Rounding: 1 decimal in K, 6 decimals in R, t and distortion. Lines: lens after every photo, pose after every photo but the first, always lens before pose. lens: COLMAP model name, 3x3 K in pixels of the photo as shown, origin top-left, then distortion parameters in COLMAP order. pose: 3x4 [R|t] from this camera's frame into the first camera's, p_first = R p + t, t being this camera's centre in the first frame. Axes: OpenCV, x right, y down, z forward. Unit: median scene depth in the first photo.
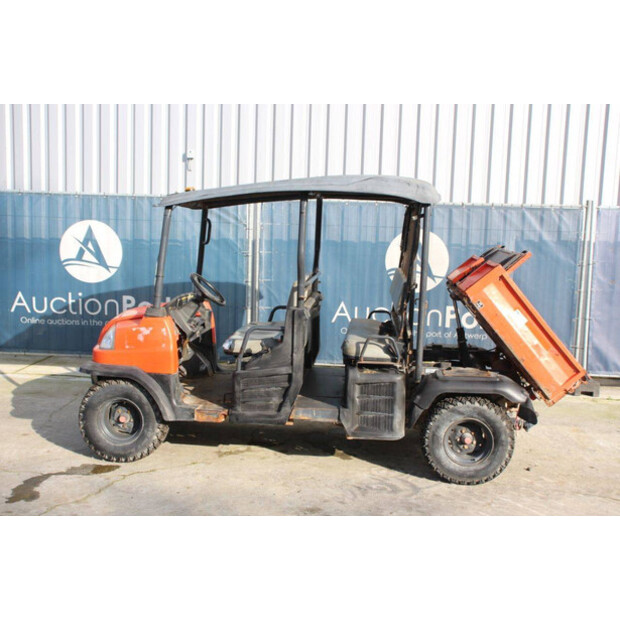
lens RADIAL K [[687.0, 0, 310.3], [0, 687.0, 298.1], [0, 0, 1]] dist [0.002638, 0.012481]
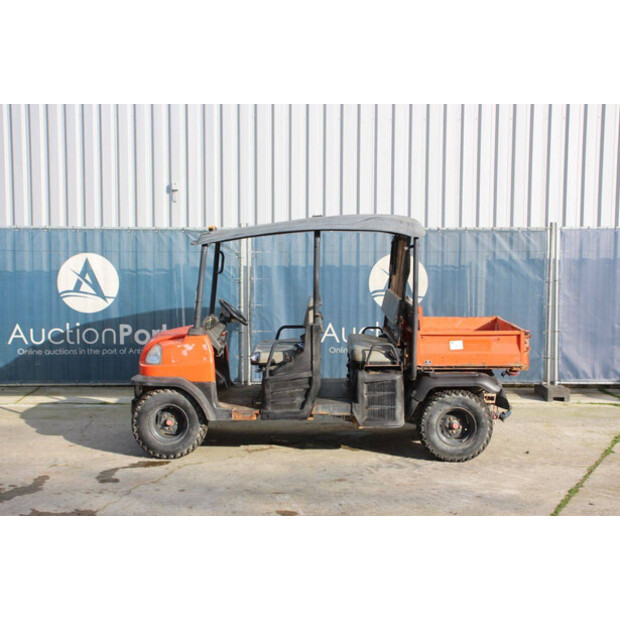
lens RADIAL K [[829.0, 0, 310.0], [0, 829.0, 310.0], [0, 0, 1]] dist [0.179706, -0.016434]
pose [[0.996563, -0.032899, 0.076023, -0.117919], [0.034793, 0.999113, -0.023716, 0.021141], [-0.075175, 0.026280, 0.996824, -0.411924]]
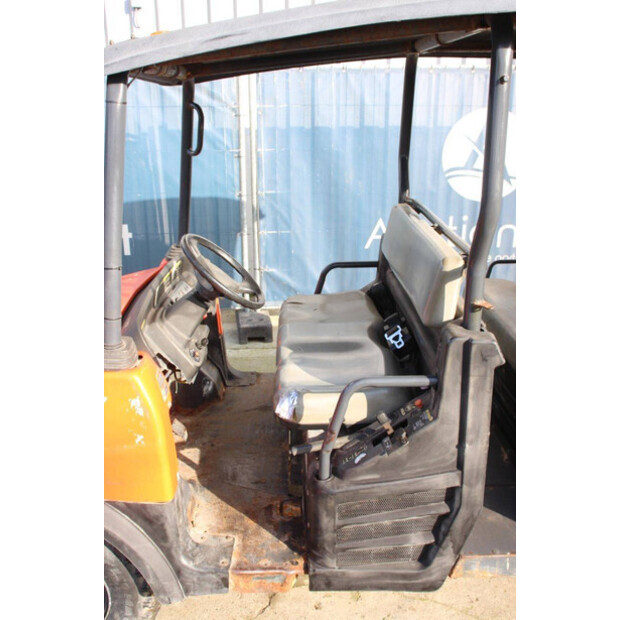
lens RADIAL K [[598.5, 0, 310.0], [0, 598.5, 294.6], [0, 0, 1]] dist [-0.014843, -0.008810]
pose [[0.994017, -0.059375, 0.091676, -0.121449], [0.038979, 0.976909, 0.210070, -0.071965], [-0.102032, -0.205240, 0.973379, 0.572866]]
